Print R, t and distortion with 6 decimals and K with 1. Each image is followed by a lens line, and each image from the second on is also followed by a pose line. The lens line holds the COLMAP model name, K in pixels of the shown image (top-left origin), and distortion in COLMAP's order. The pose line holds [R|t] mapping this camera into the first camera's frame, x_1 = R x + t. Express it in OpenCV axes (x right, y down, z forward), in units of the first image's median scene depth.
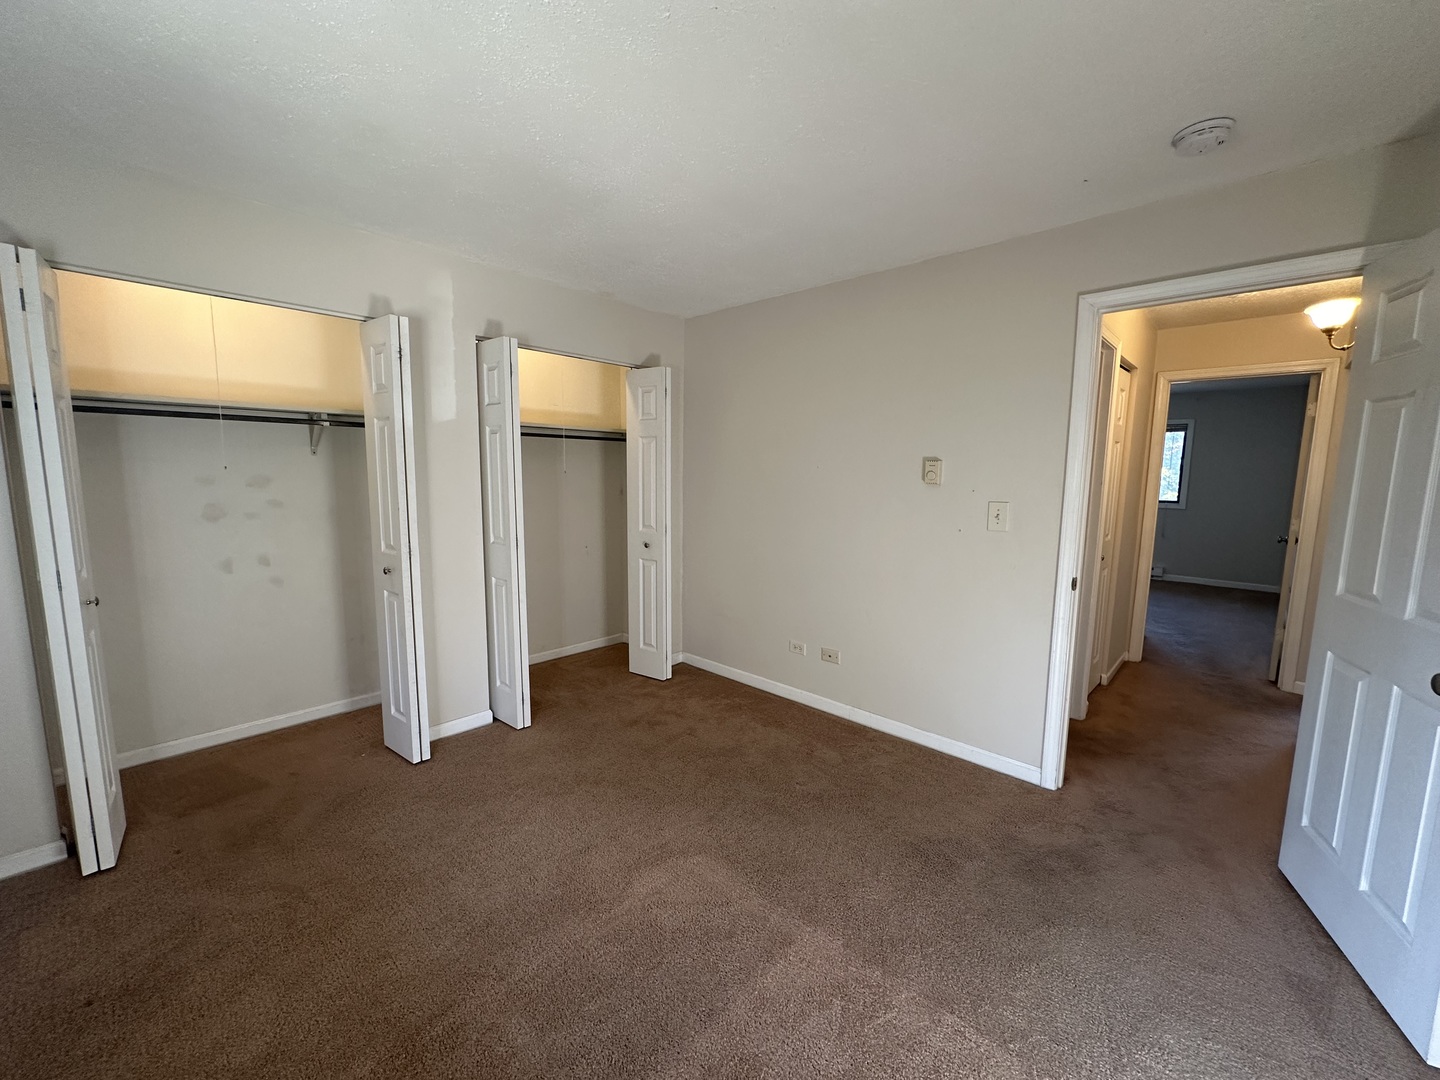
lens RADIAL K [[579.3, 0, 717.8], [0, 579.3, 541.6], [0, 0, 1]] dist [-0.000652, 0.000528]
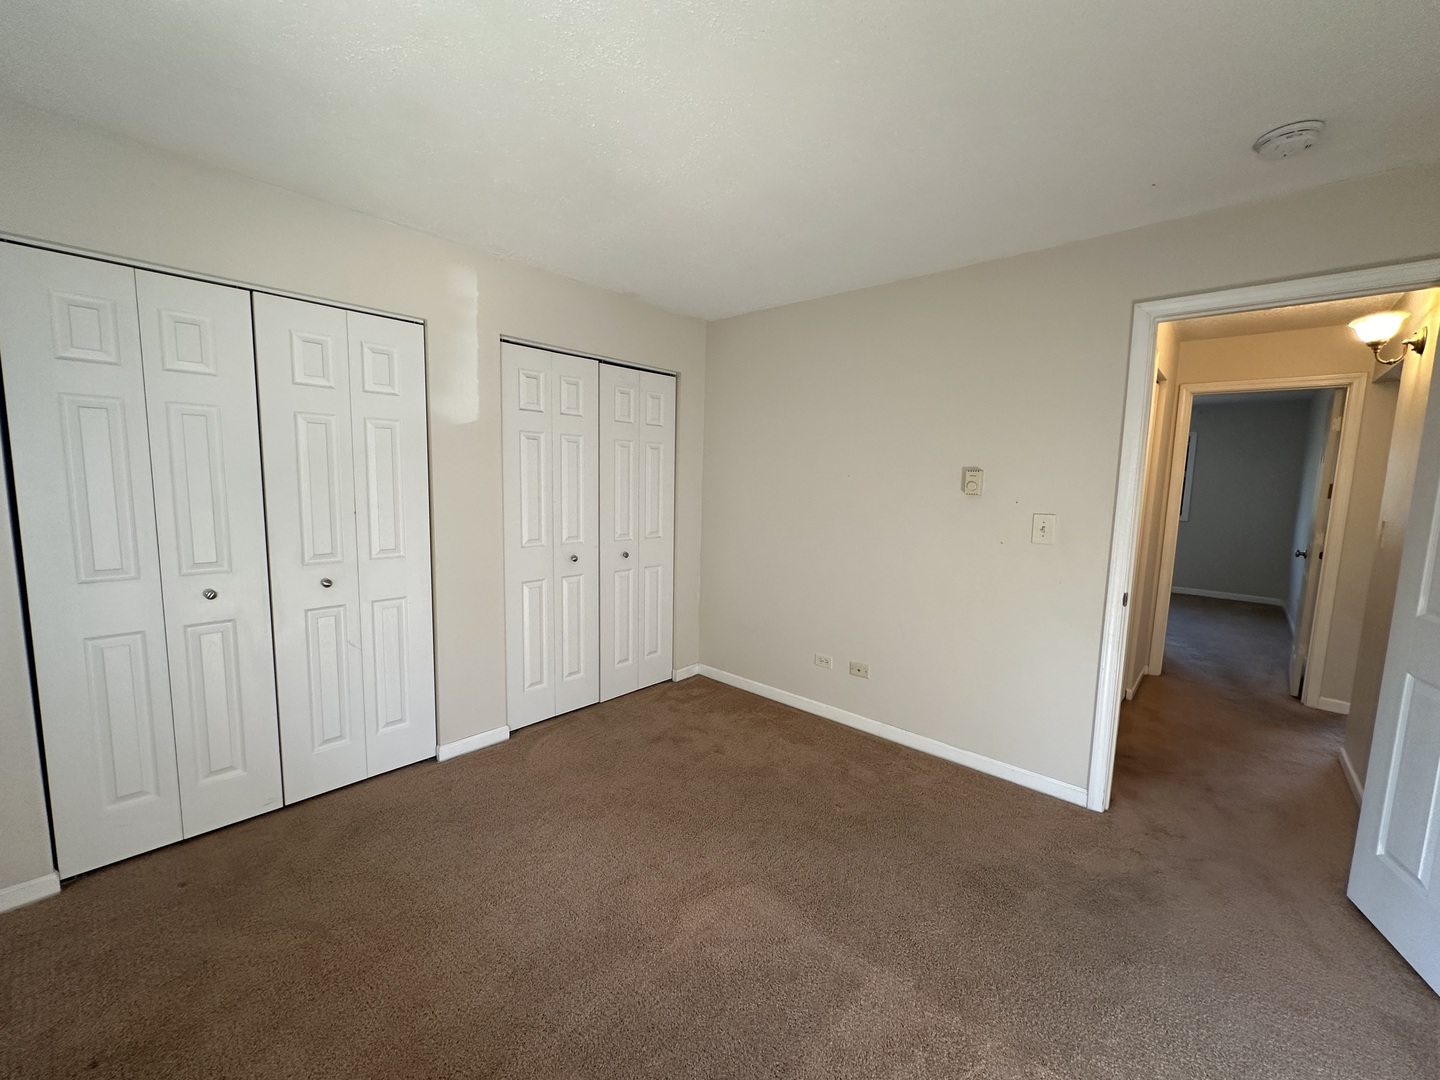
lens RADIAL K [[579.3, 0, 719.4], [0, 579.3, 541.7], [0, 0, 1]] dist [-0.000652, 0.000528]
pose [[0.999686, 0.009700, 0.023085, -0.108757], [-0.009448, 0.999895, -0.011019, -0.008500], [-0.023190, 0.010797, 0.999673, 0.054046]]
